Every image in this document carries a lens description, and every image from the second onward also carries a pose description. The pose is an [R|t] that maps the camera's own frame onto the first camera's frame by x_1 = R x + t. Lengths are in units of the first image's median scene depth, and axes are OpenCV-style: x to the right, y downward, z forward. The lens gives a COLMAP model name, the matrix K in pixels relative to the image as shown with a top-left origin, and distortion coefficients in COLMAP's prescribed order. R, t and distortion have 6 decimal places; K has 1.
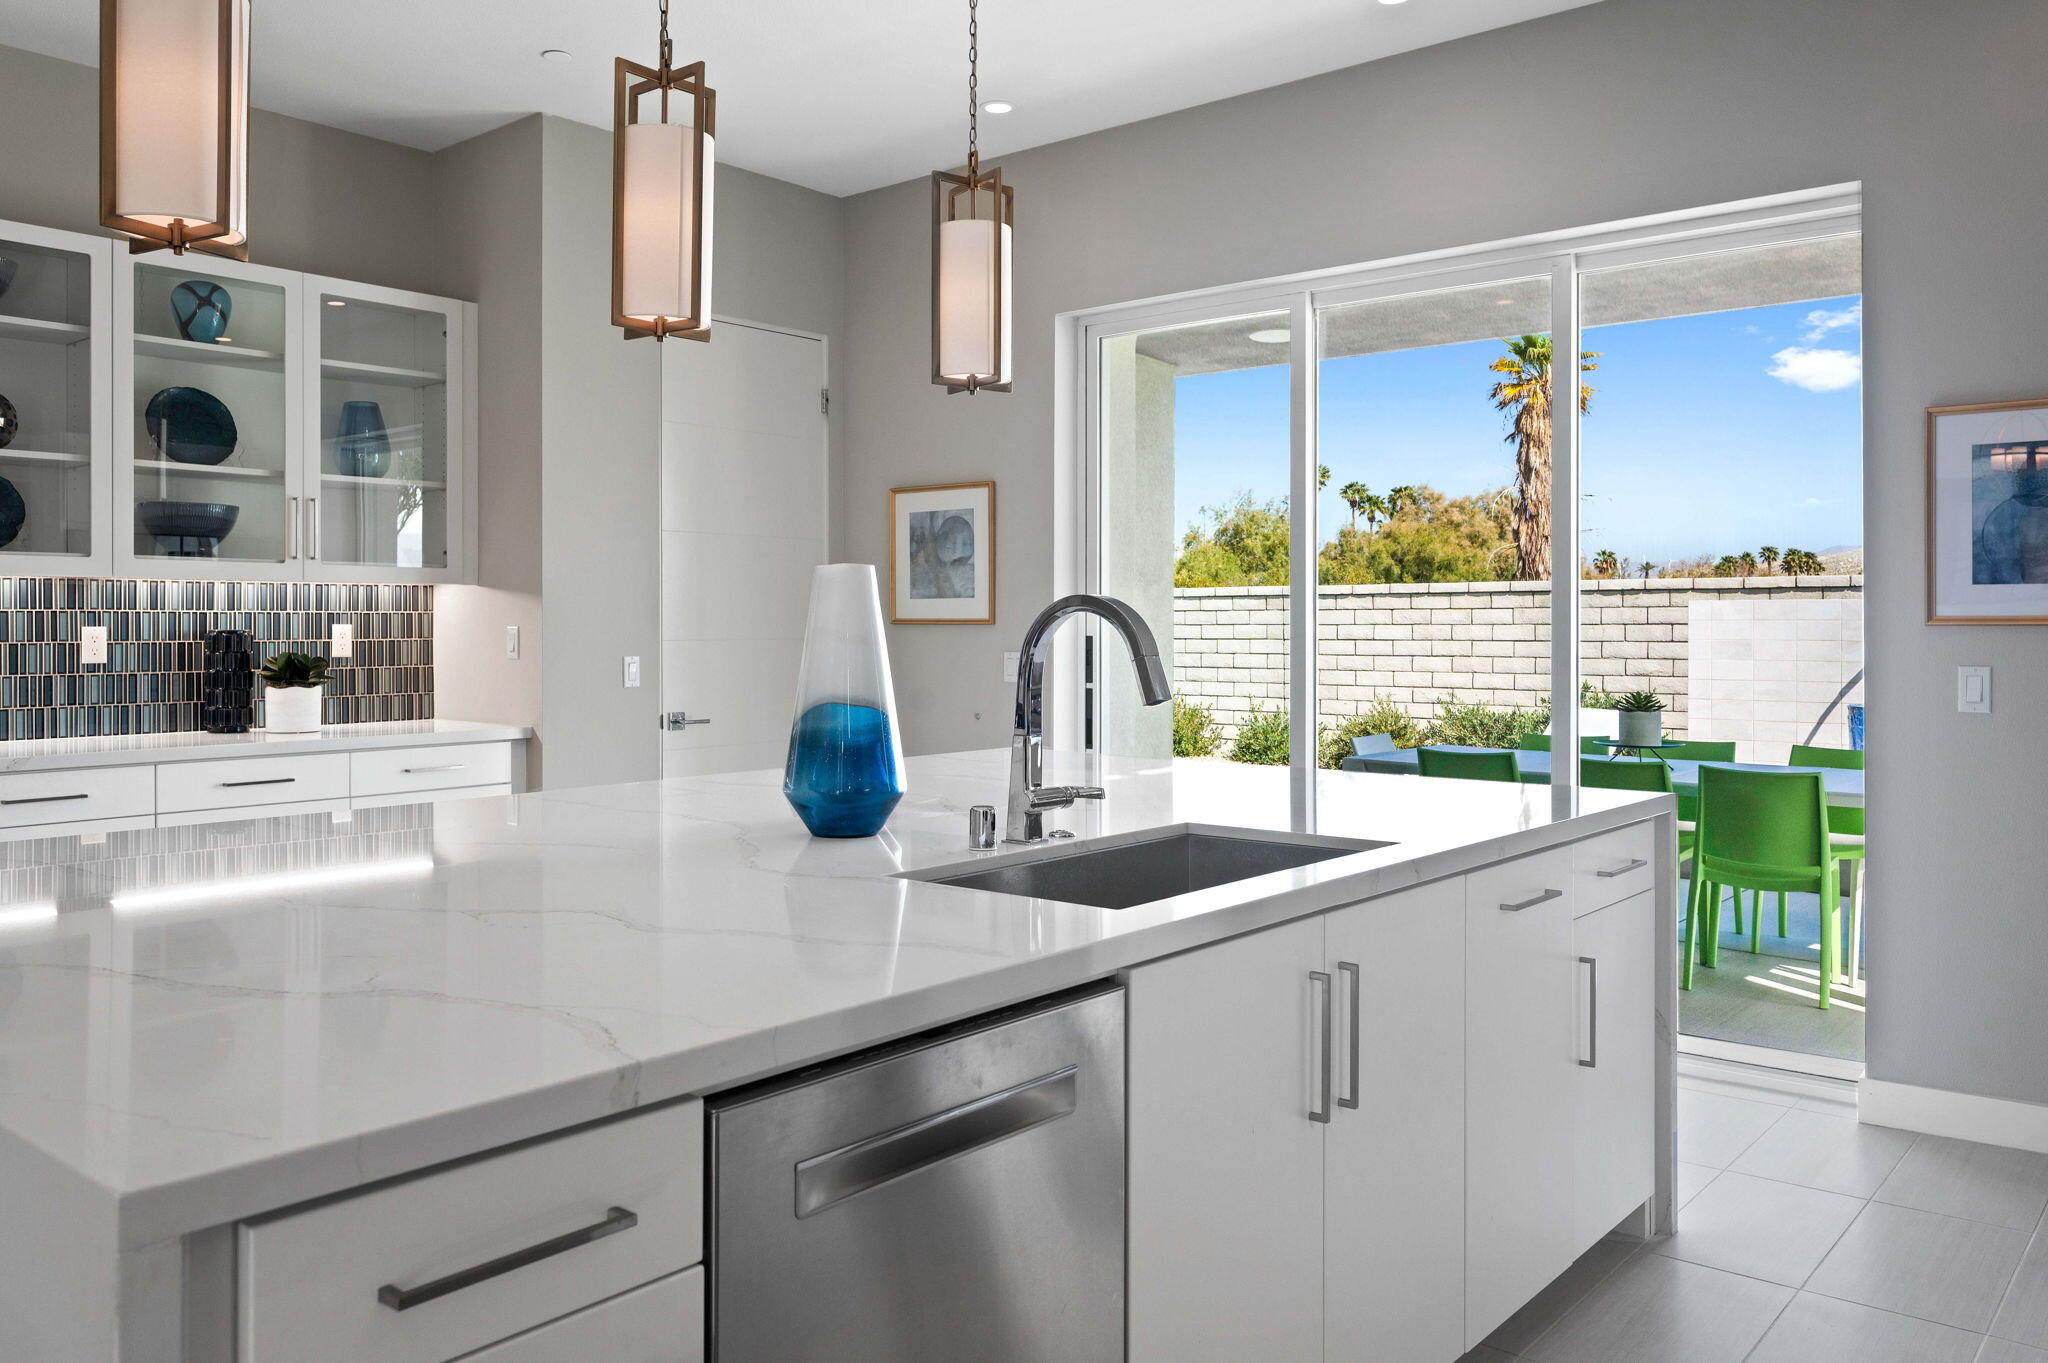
lens RADIAL K [[1600.2, 0, 998.8], [0, 1600.2, 645.1], [0, 0, 1]] dist [-0.007030, 0.002087]
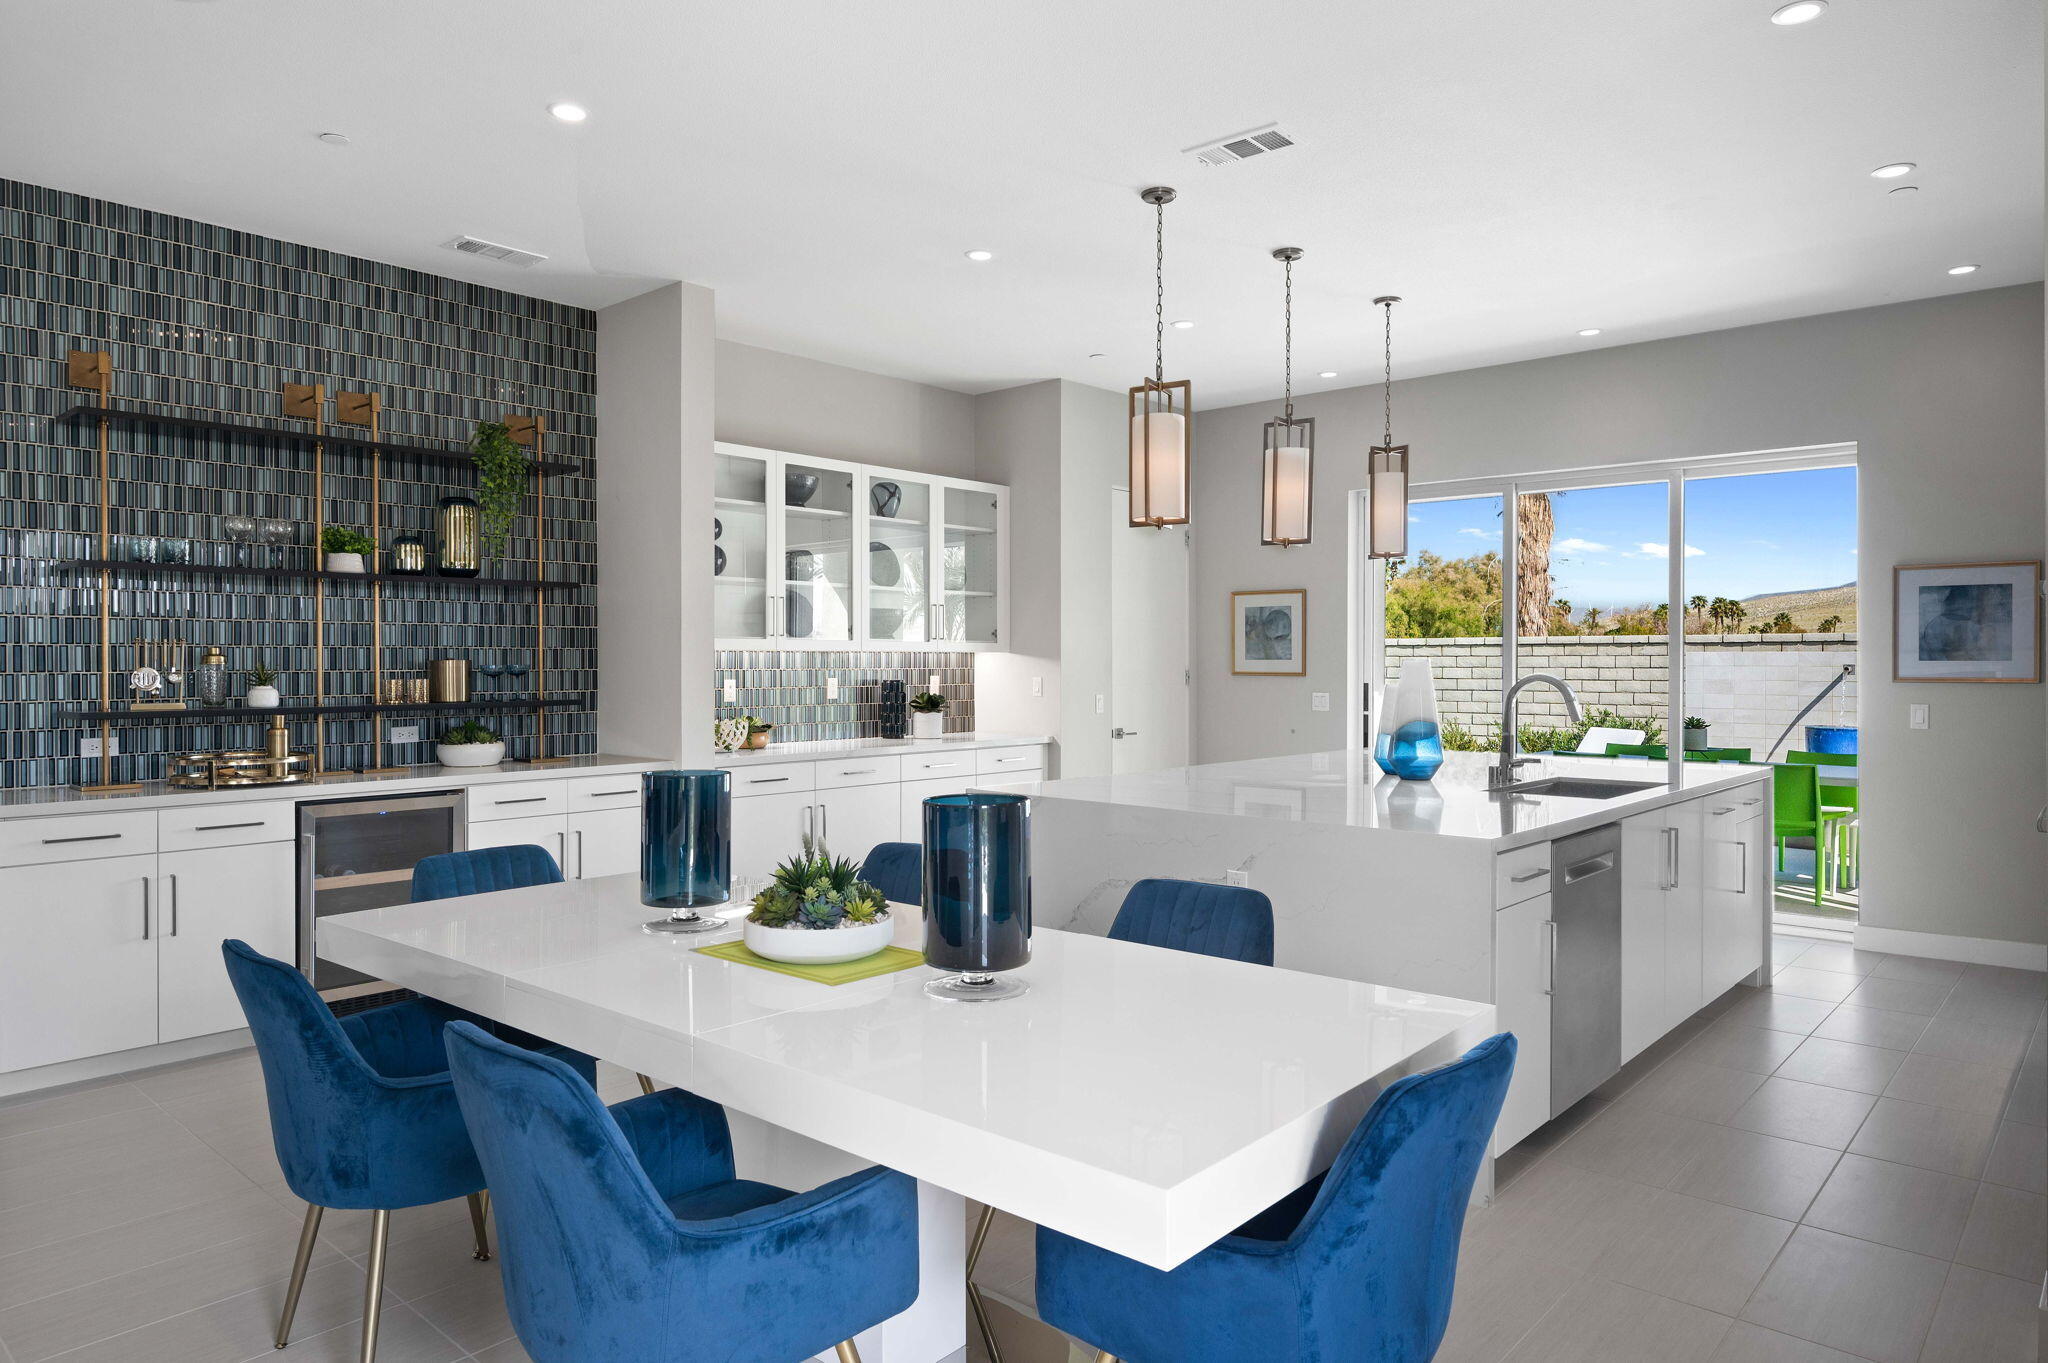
lens RADIAL K [[1348.3, 0, 992.0], [0, 1348.3, 670.8], [0, 0, 1]] dist [0.003897, -0.002000]
pose [[0.999595, 0.001167, -0.028430, -0.284823], [-0.001275, 0.999992, -0.003788, -0.012072], [0.028425, 0.003823, 0.999589, -0.403602]]
